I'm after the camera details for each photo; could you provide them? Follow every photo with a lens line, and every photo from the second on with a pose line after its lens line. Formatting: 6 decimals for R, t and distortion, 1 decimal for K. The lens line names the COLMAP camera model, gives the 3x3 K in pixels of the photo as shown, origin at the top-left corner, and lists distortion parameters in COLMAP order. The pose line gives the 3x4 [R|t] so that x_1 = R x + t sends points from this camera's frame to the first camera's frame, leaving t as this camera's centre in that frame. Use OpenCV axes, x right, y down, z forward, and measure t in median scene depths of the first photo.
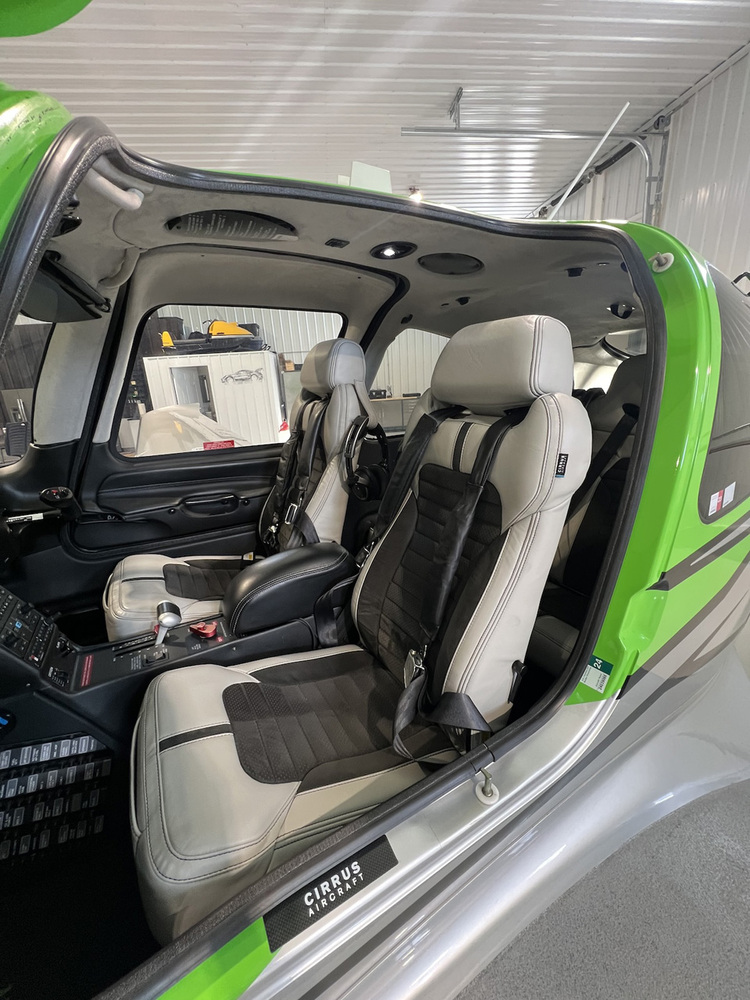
lens RADIAL K [[398.8, 0, 376.7], [0, 398.8, 497.3], [0, 0, 1]] dist [-0.014011, -0.000012]
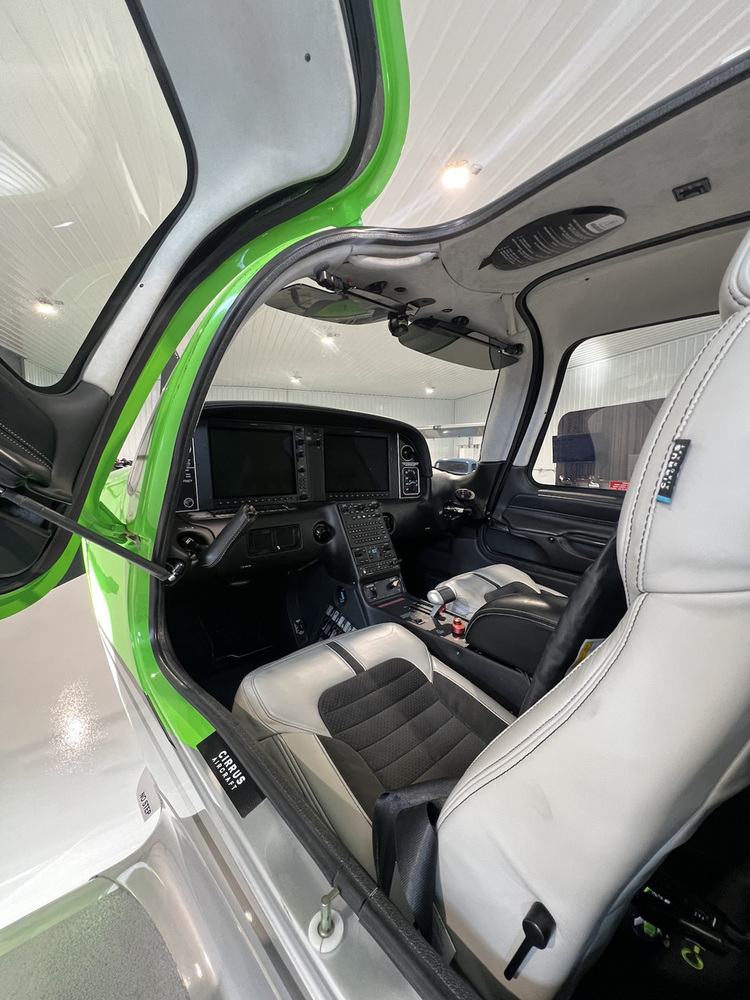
lens RADIAL K [[398.8, 0, 376.7], [0, 398.8, 497.3], [0, 0, 1]] dist [-0.014011, -0.000012]
pose [[0.210907, 0.136016, -0.967997, 0.531198], [-0.310084, 0.948436, 0.065707, 0.006486], [0.927020, 0.286302, 0.242209, 0.468897]]
